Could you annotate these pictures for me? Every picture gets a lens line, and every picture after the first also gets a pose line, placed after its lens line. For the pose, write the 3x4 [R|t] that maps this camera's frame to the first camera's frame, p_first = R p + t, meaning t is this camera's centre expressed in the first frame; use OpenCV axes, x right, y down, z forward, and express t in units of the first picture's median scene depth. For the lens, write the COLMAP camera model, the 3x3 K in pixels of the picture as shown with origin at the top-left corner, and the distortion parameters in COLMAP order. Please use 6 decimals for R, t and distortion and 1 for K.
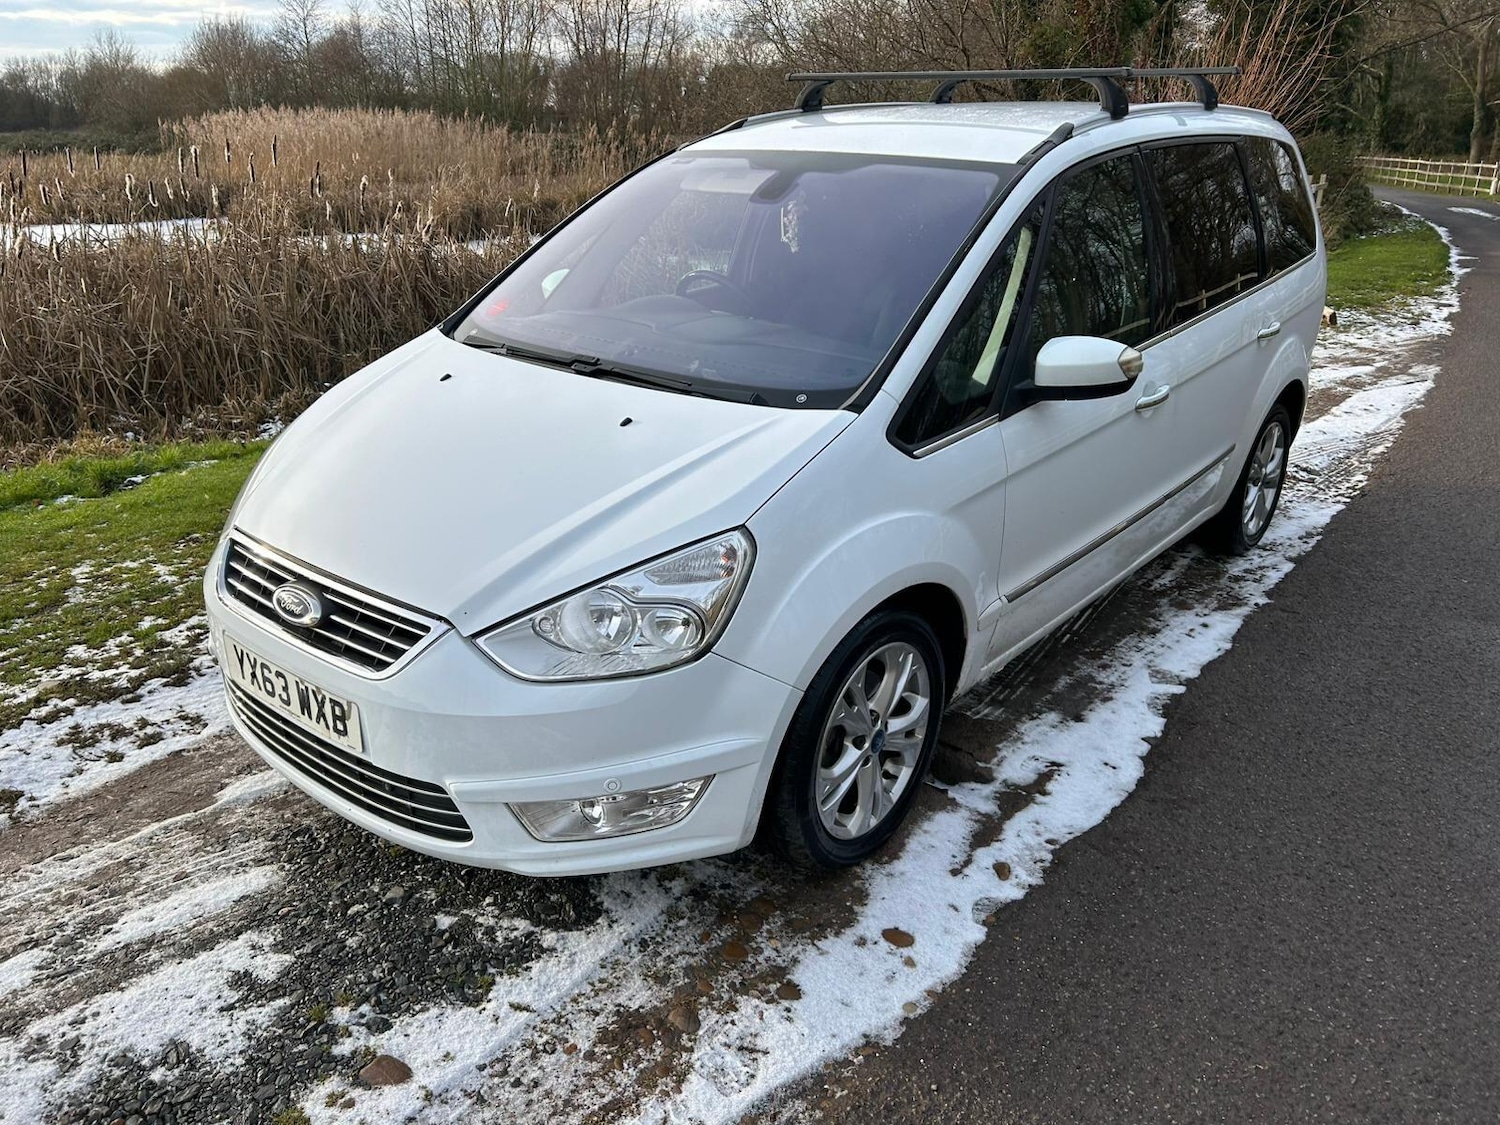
lens RADIAL K [[1124.9, 0, 746.0], [0, 1124.9, 564.9], [0, 0, 1]] dist [0.047516, -0.049683]
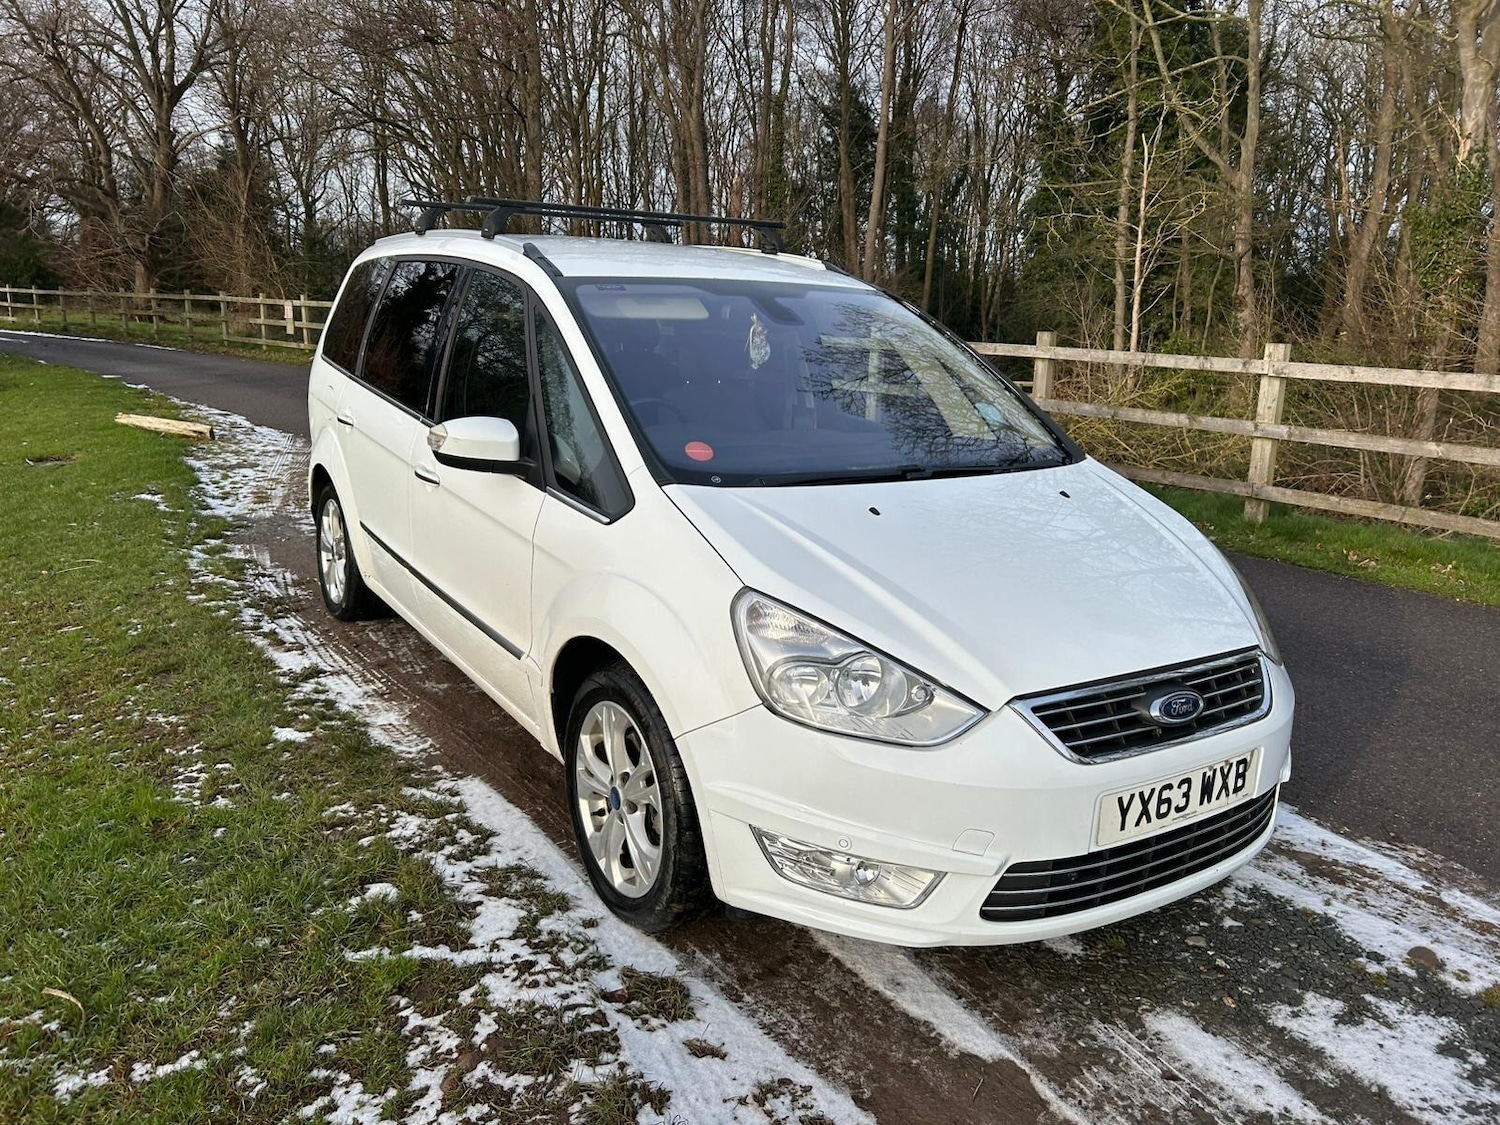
lens RADIAL K [[1124.9, 0, 733.4], [0, 1124.9, 552.9], [0, 0, 1]] dist [0.047516, -0.049683]
pose [[0.313942, -0.215590, 0.924641, -1.255088], [0.318698, 0.941303, 0.111267, -0.293971], [-0.894355, 0.259750, 0.364223, 0.829482]]
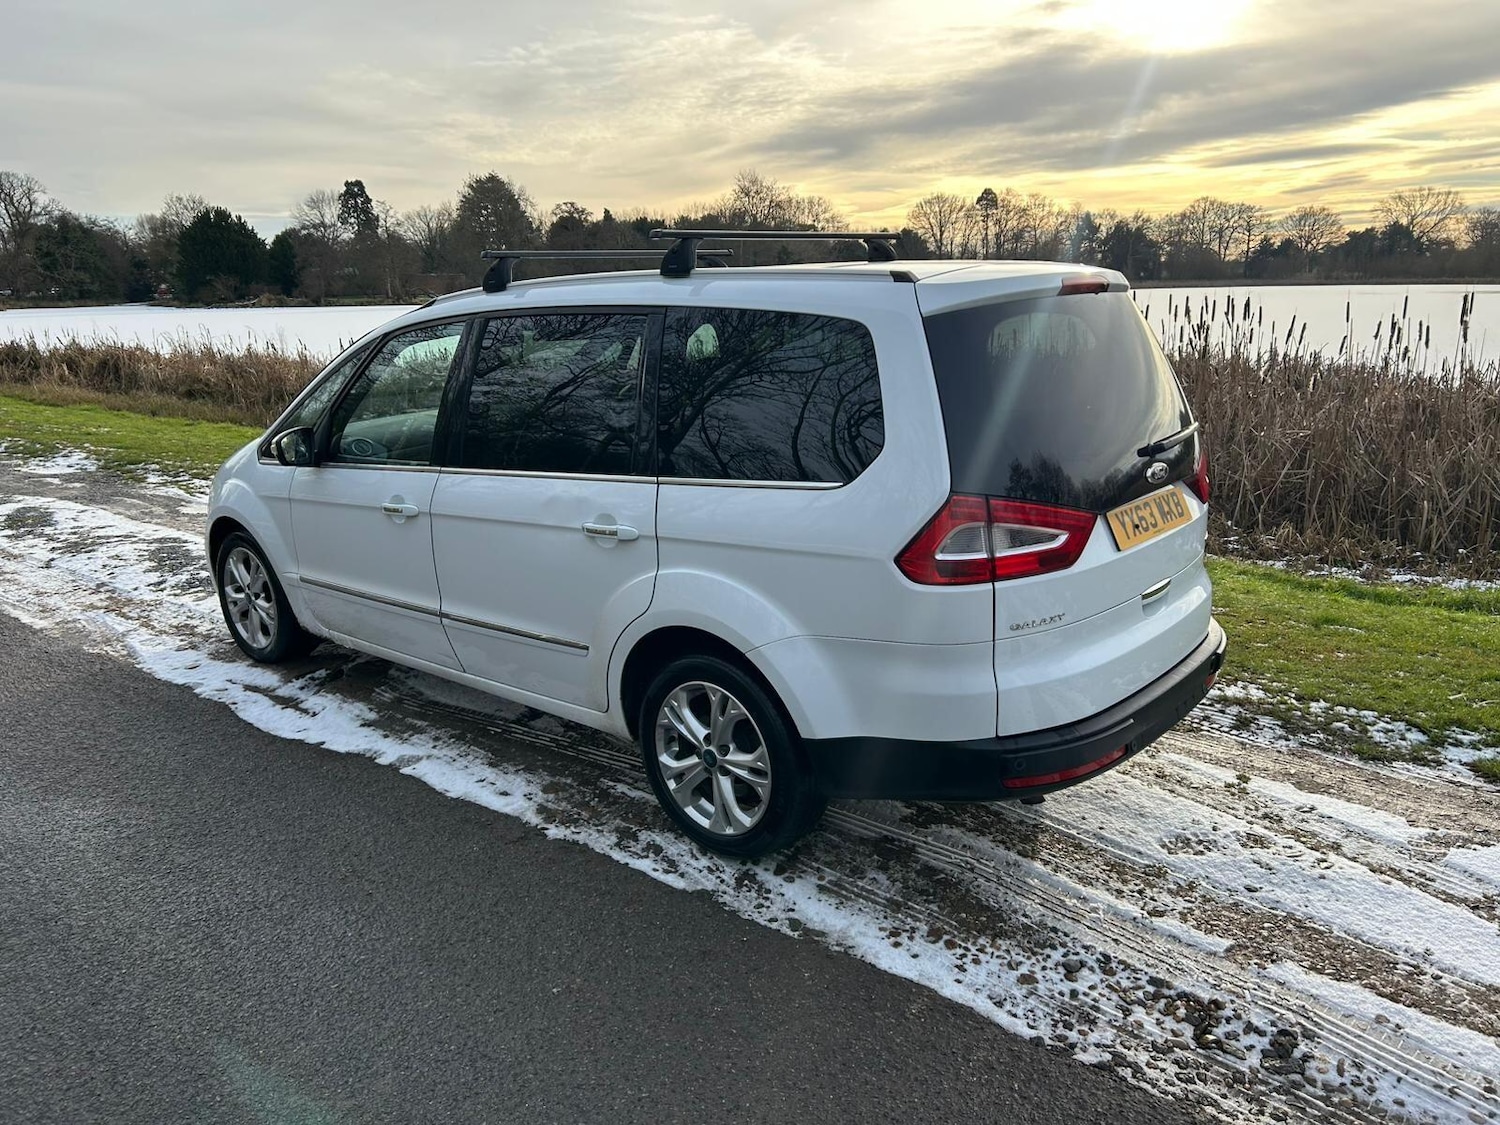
lens RADIAL K [[1124.9, 0, 747.2], [0, 1124.9, 549.3], [0, 0, 1]] dist [0.047516, -0.049683]
pose [[-0.014647, 0.220056, -0.975377, 1.966839], [-0.341885, 0.915586, 0.211701, -0.627059], [0.939628, 0.336567, 0.061824, 1.611161]]
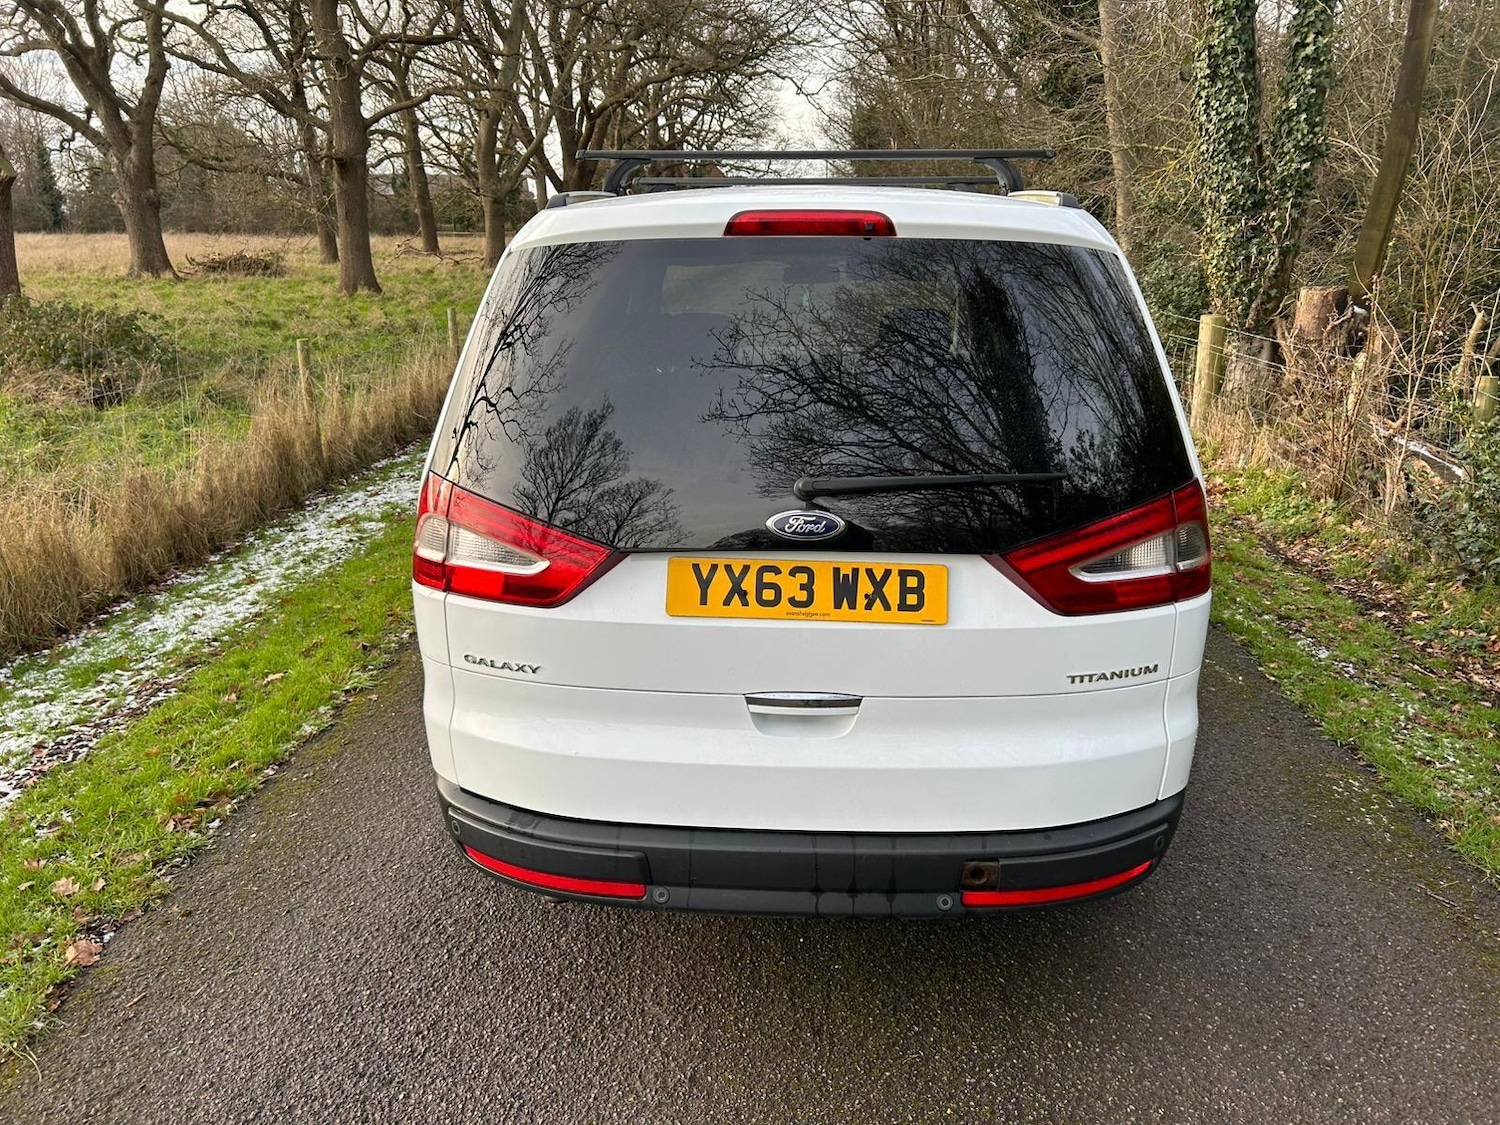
lens RADIAL K [[1124.9, 0, 753.9], [0, 1124.9, 553.1], [0, 0, 1]] dist [0.047516, -0.049683]
pose [[-0.793283, 0.148214, -0.590537, 1.251540], [-0.238315, 0.816945, 0.525173, -0.973043], [0.560274, 0.557345, -0.612747, 2.527434]]
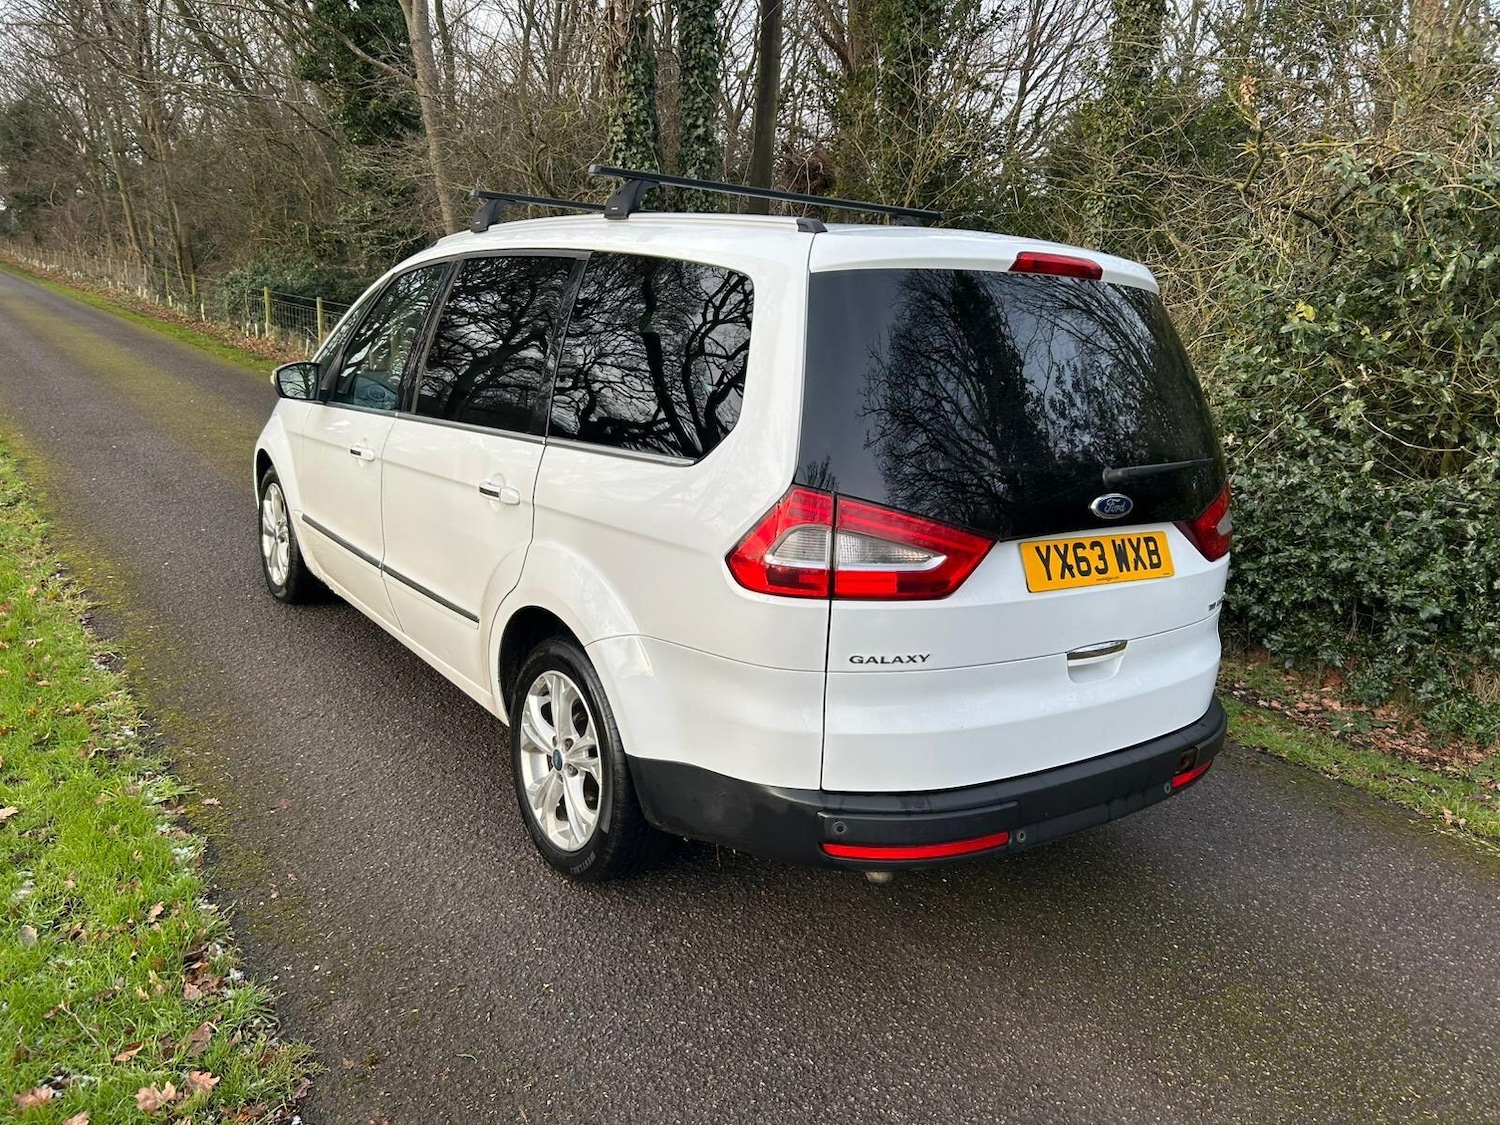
lens RADIAL K [[1124.9, 0, 741.5], [0, 1124.9, 560.9], [0, 0, 1]] dist [0.047516, -0.049683]
pose [[-0.250580, 0.187513, -0.949762, 1.769013], [-0.421787, 0.861906, 0.281449, -0.693054], [0.871381, 0.471123, -0.136886, 1.946800]]
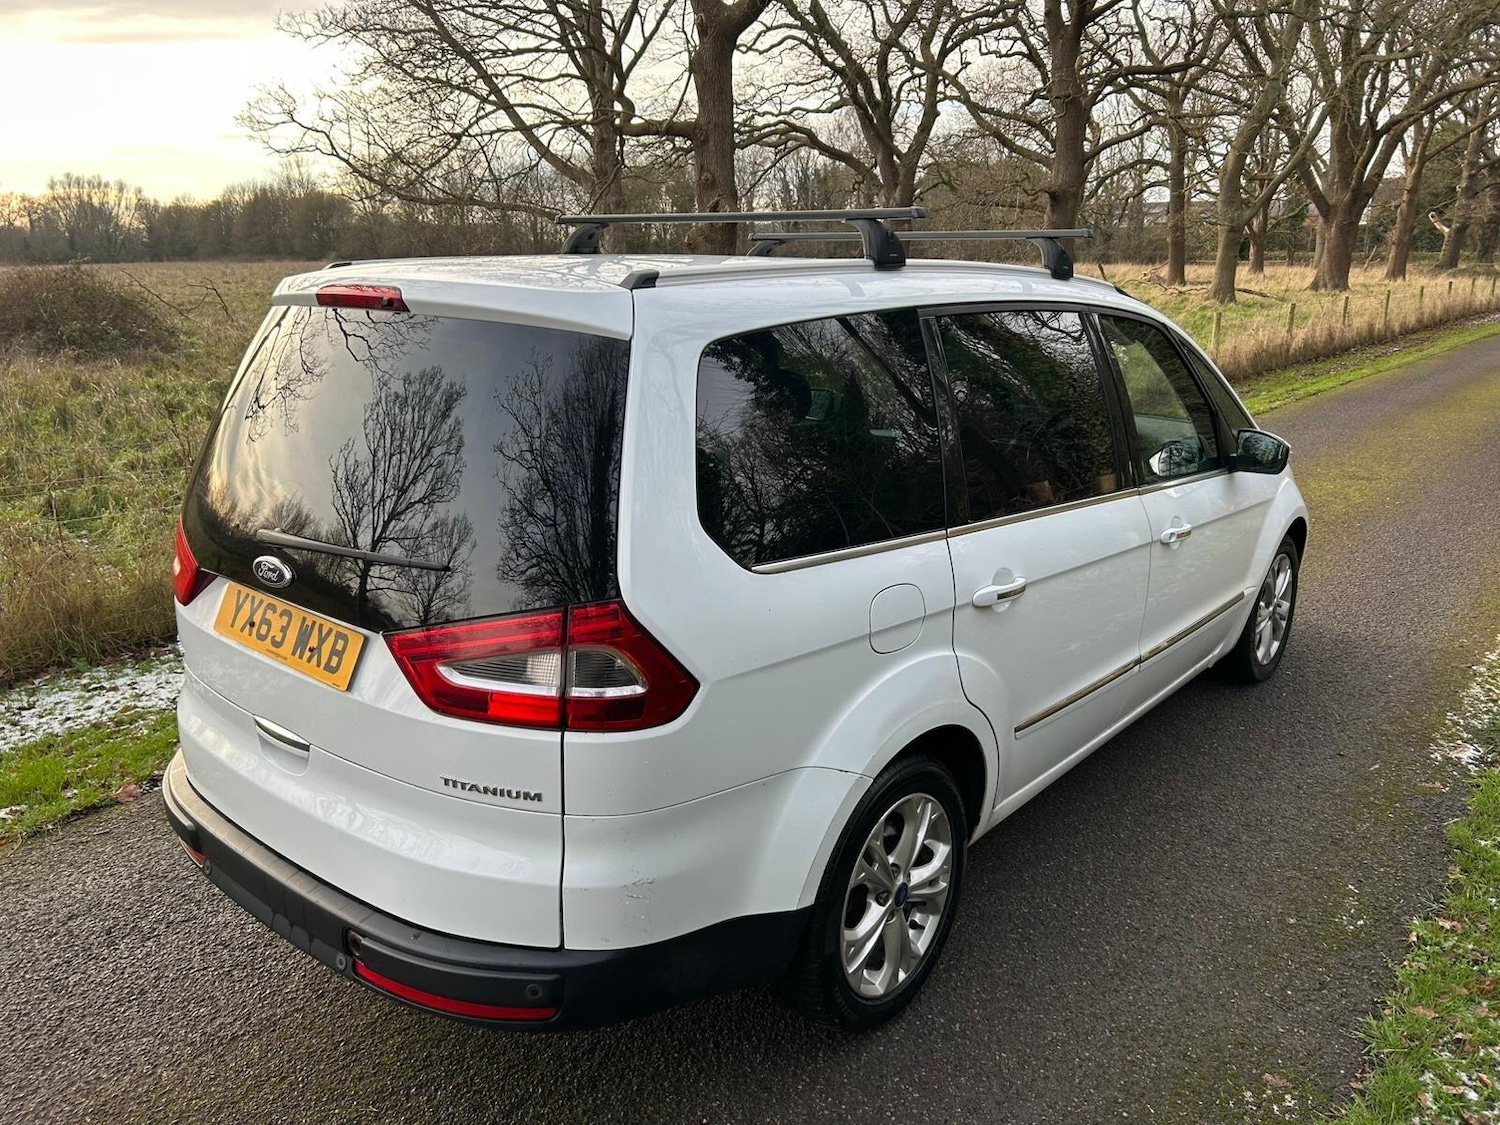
lens RADIAL K [[1124.9, 0, 753.6], [0, 1124.9, 558.0], [0, 0, 1]] dist [0.047516, -0.049683]
pose [[-0.999549, -0.024922, -0.016761, 0.427519], [-0.030000, 0.802195, 0.596308, -1.115015], [-0.001416, 0.596542, -0.802581, 2.734262]]
